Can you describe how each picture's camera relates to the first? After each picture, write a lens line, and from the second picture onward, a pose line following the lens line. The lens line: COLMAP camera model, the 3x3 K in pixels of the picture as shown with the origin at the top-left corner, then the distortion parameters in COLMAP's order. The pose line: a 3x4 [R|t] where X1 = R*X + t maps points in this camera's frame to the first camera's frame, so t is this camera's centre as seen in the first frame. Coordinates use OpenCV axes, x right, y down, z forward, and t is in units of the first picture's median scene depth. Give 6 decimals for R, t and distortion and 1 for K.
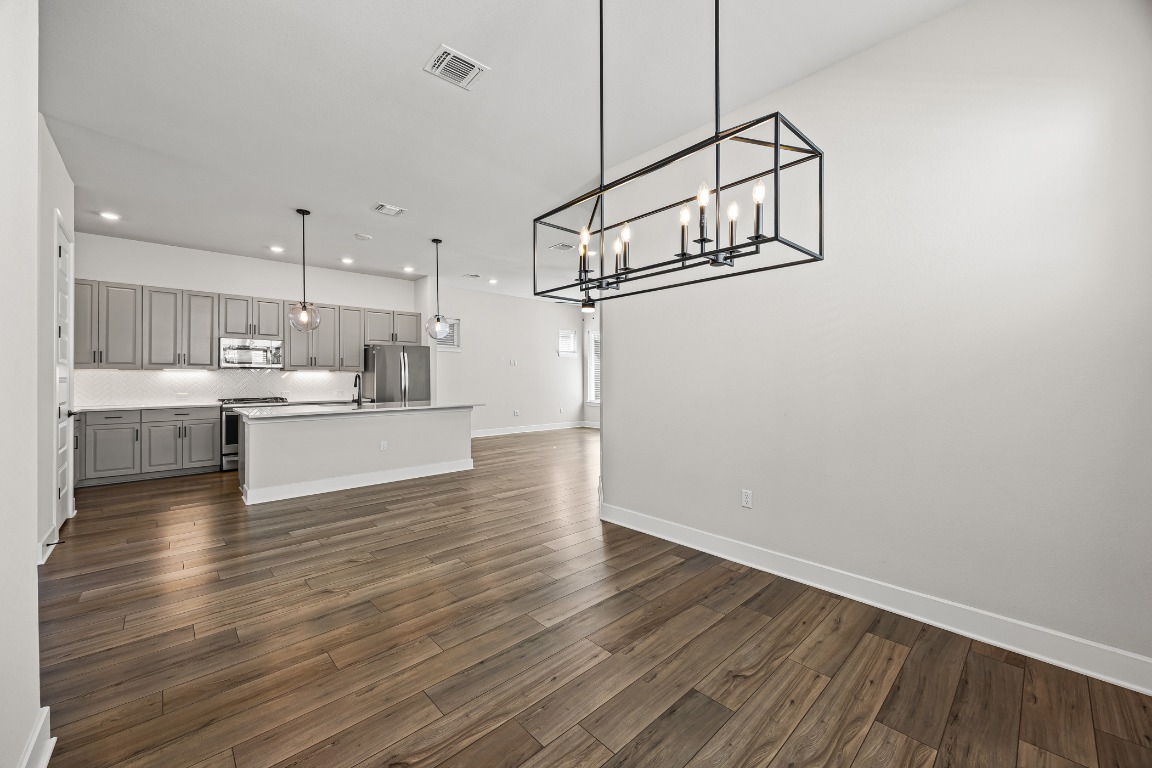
lens RADIAL K [[441.2, 0, 572.0], [0, 441.2, 377.7], [0, 0, 1]] dist [0.002172, 0.000205]
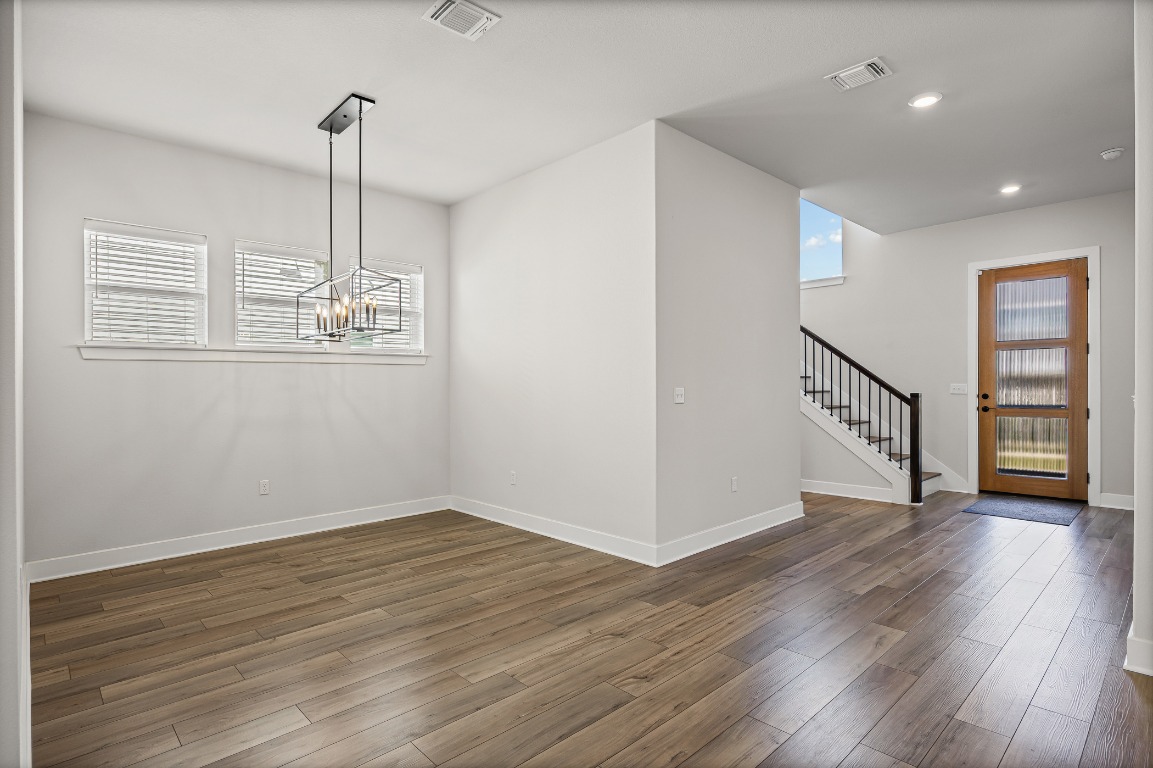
lens RADIAL K [[582.1, 0, 579.3], [0, 582.1, 388.0], [0, 0, 1]] dist [0.016422, -0.000379]
pose [[-0.999738, 0.015168, -0.017118, -0.524557], [0.015087, 0.999875, 0.004825, 0.001603], [0.017189, 0.004566, -0.999842, 2.384606]]
